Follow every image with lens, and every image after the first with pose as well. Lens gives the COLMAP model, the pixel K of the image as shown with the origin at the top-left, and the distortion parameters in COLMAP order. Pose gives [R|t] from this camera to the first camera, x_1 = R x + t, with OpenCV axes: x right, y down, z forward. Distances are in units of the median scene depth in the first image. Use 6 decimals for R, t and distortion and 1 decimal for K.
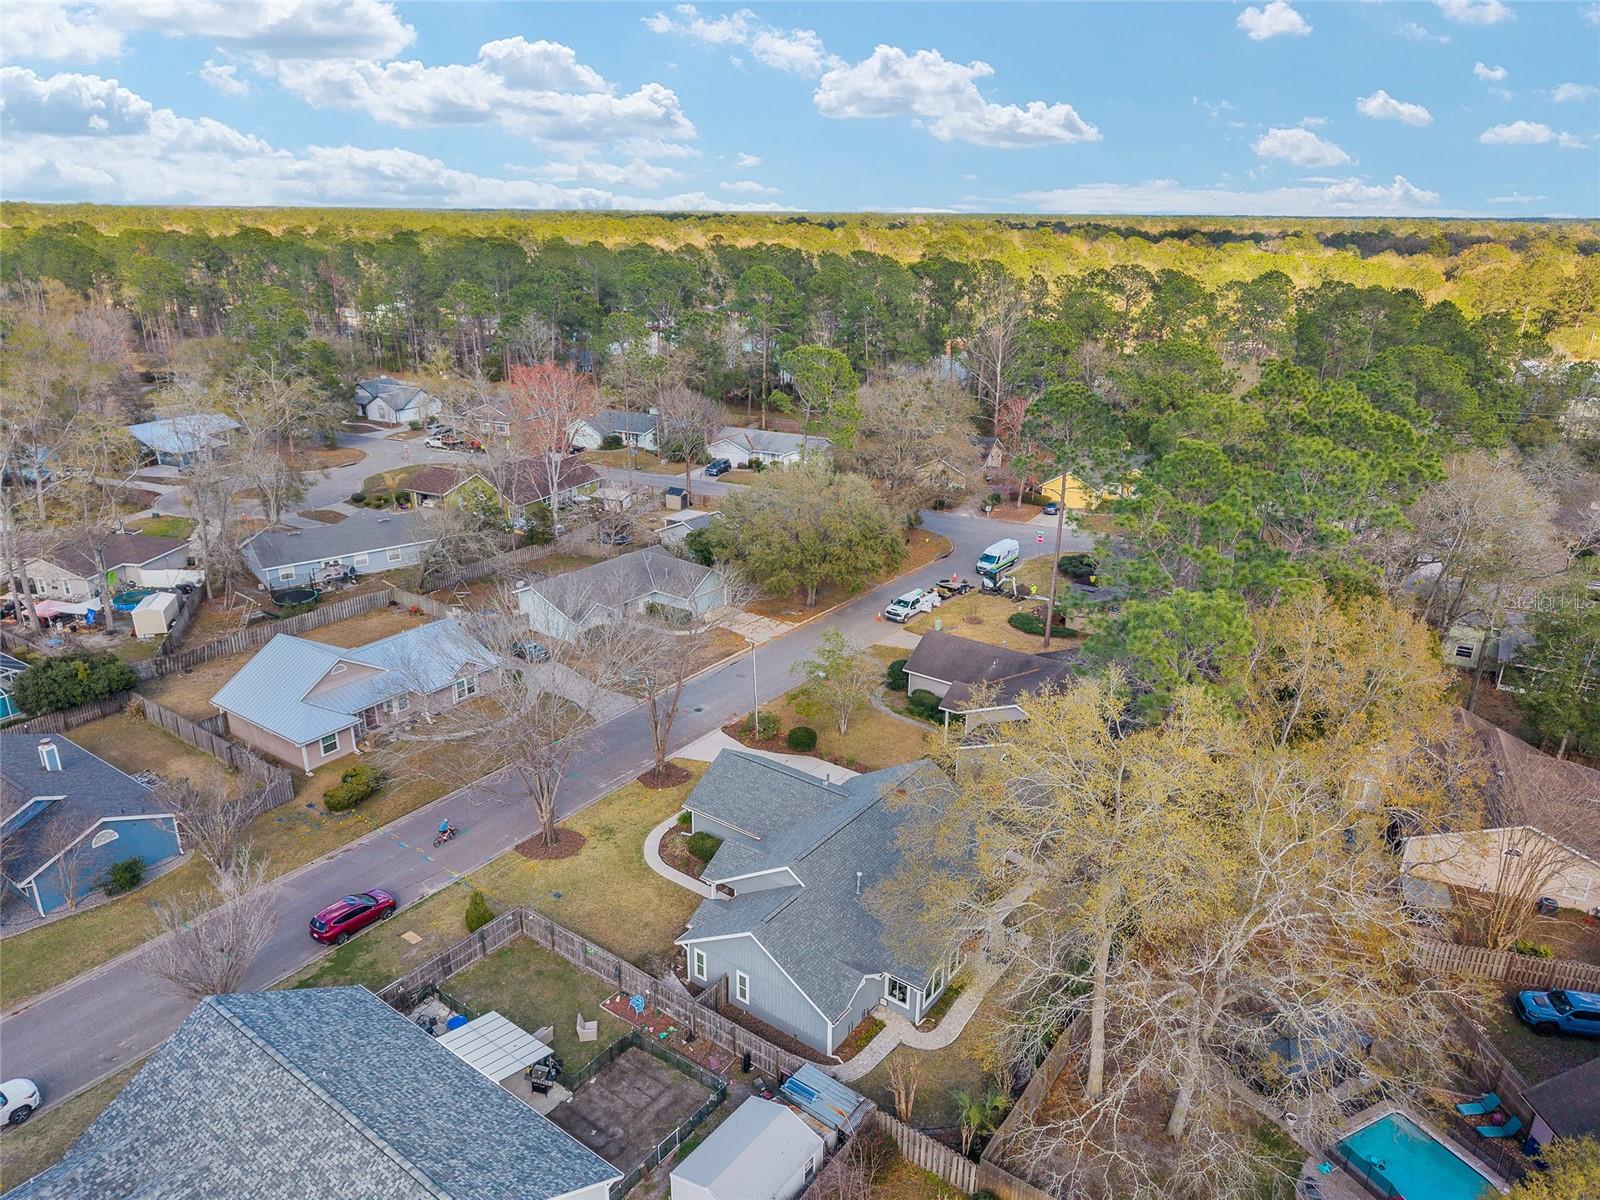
lens RADIAL K [[1080.5, 0, 800.0], [0, 1080.5, 600.0], [0, 0, 1]] dist [0.006970, -0.003651]
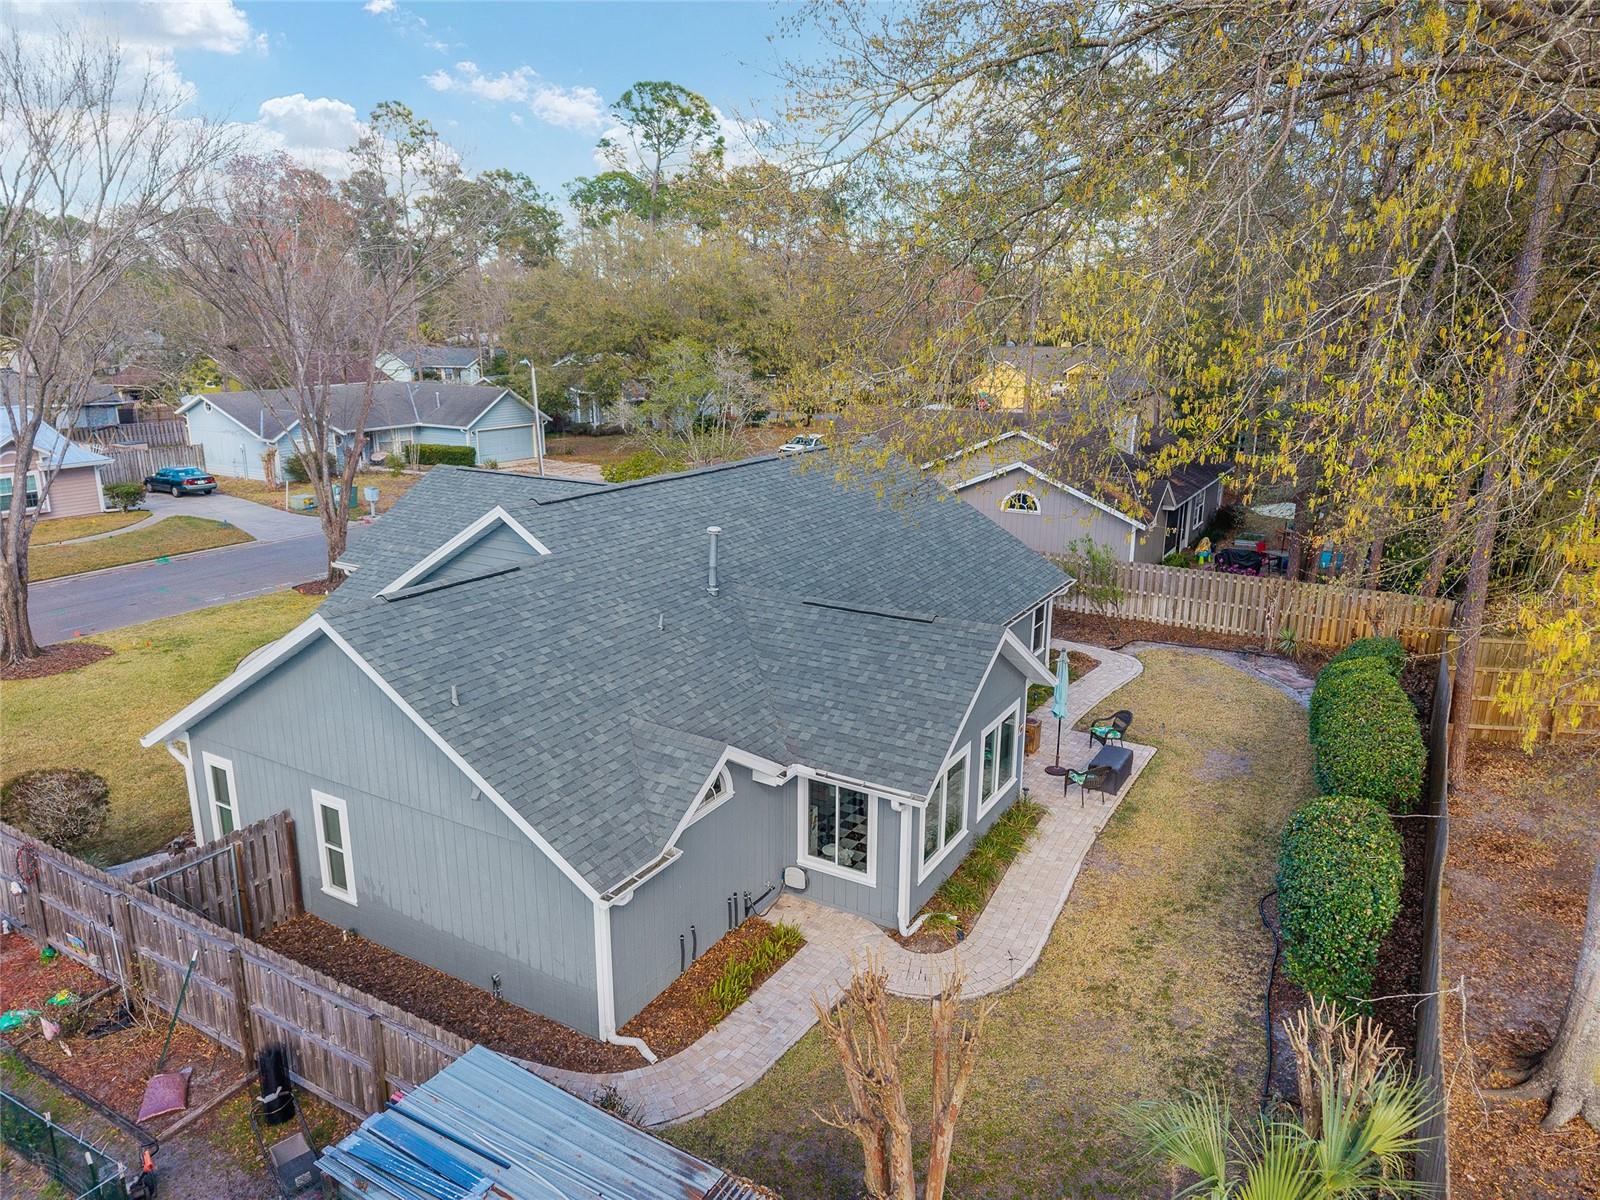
lens RADIAL K [[1080.5, 0, 800.0], [0, 1080.5, 600.0], [0, 0, 1]] dist [0.006970, -0.003651]
pose [[0.994705, -0.030477, 0.098150, 0.049643], [0.039185, 0.995345, -0.088051, 0.318067], [-0.095009, 0.091431, 0.991269, 0.673101]]
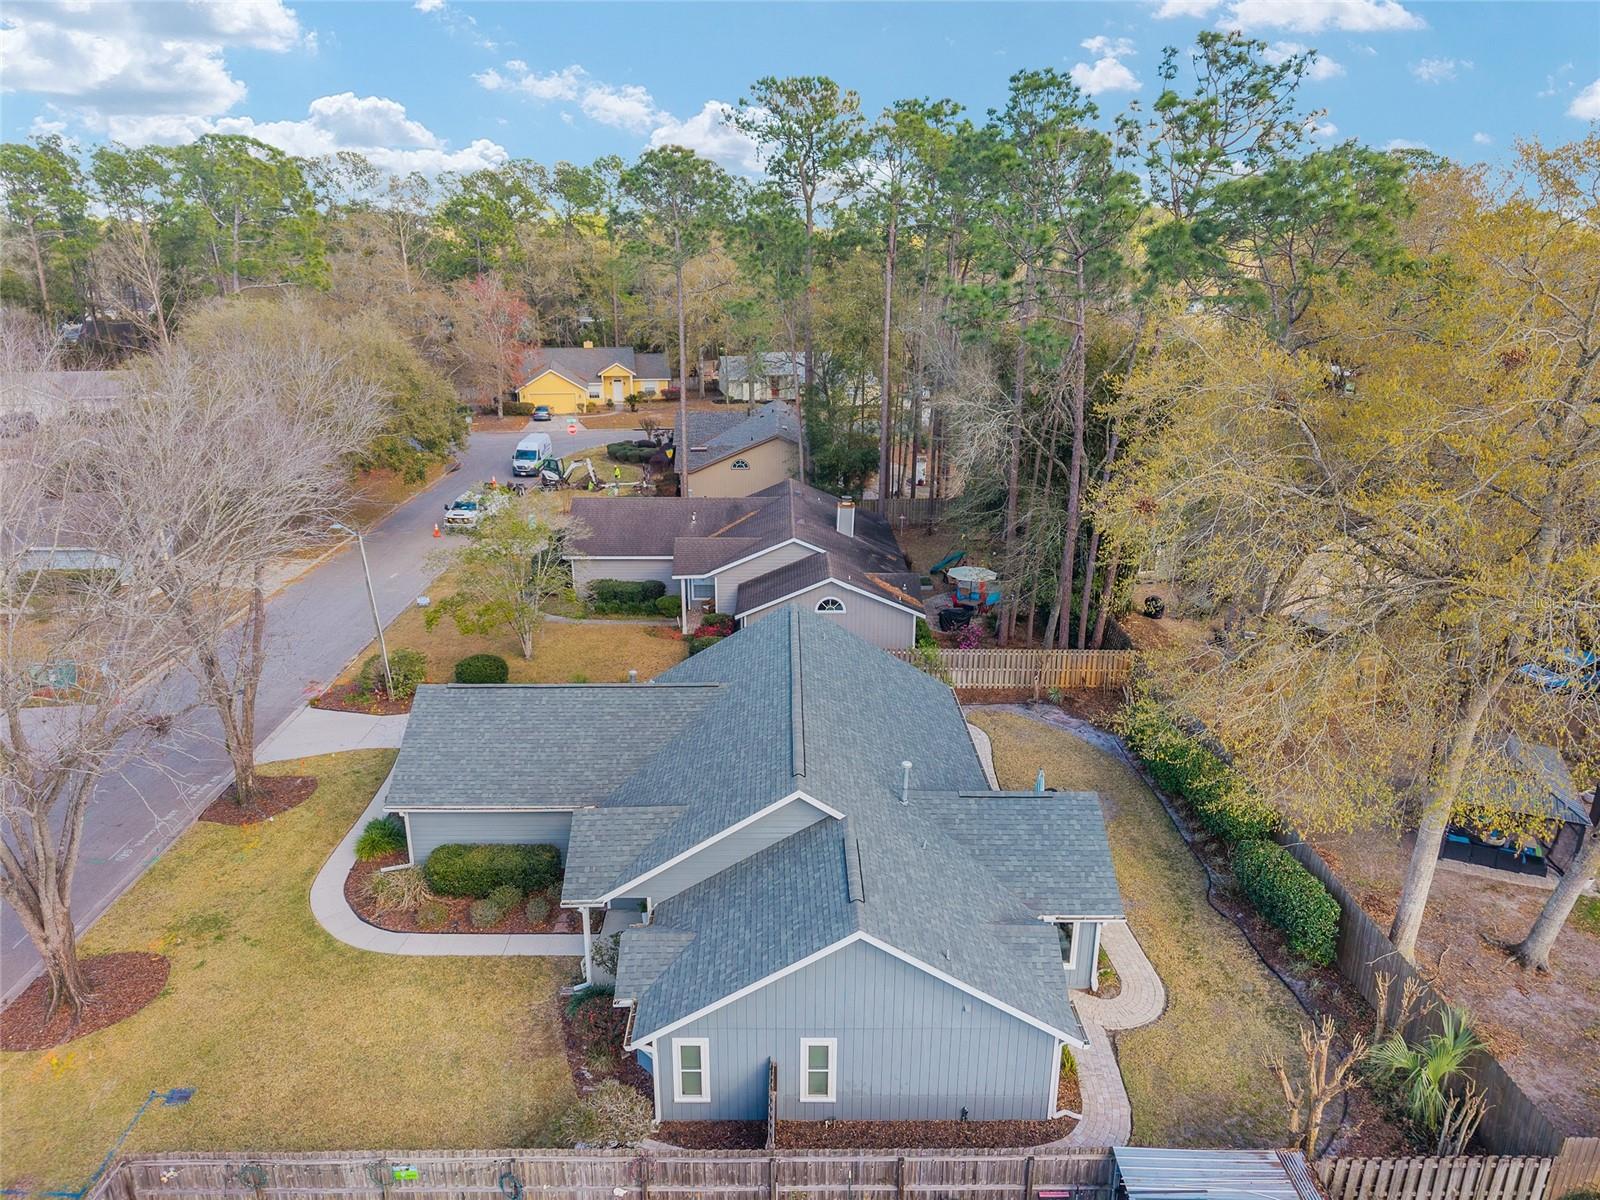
lens RADIAL K [[1080.5, 0, 800.0], [0, 1080.5, 600.0], [0, 0, 1]] dist [0.006970, -0.003651]
pose [[0.798122, -0.199862, 0.568381, -0.270565], [0.211425, 0.976292, 0.046413, 0.146203], [-0.564182, 0.083127, 0.821455, 0.618978]]
